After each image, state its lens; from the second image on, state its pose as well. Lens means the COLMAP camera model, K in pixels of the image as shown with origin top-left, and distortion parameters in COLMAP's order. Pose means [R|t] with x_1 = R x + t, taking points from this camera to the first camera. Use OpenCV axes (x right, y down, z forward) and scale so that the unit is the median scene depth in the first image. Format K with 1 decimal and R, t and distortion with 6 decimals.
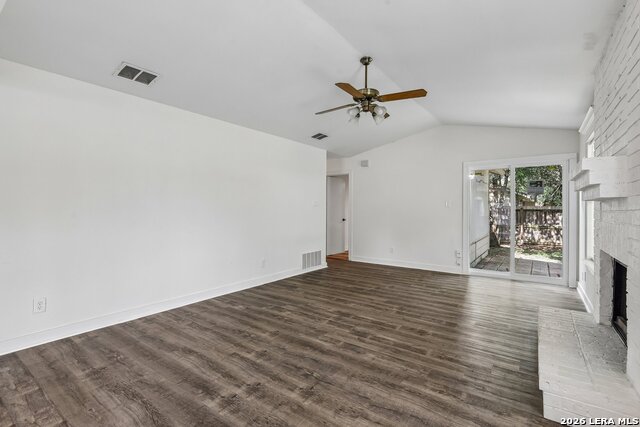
lens RADIAL K [[302.6, 0, 318.5], [0, 302.6, 211.4], [0, 0, 1]] dist [0.005825, -0.005213]
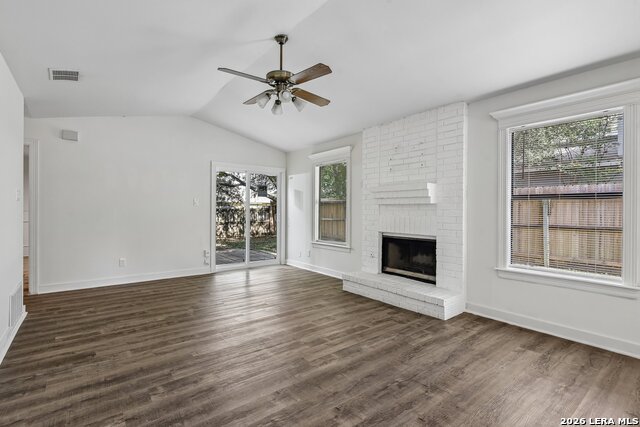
lens RADIAL K [[302.6, 0, 318.7], [0, 302.6, 218.1], [0, 0, 1]] dist [0.005825, -0.005213]
pose [[0.272659, -0.030513, 0.961627, -0.646354], [0.002973, 0.999519, 0.030872, -0.007733], [-0.962106, -0.005558, 0.272618, 0.637006]]
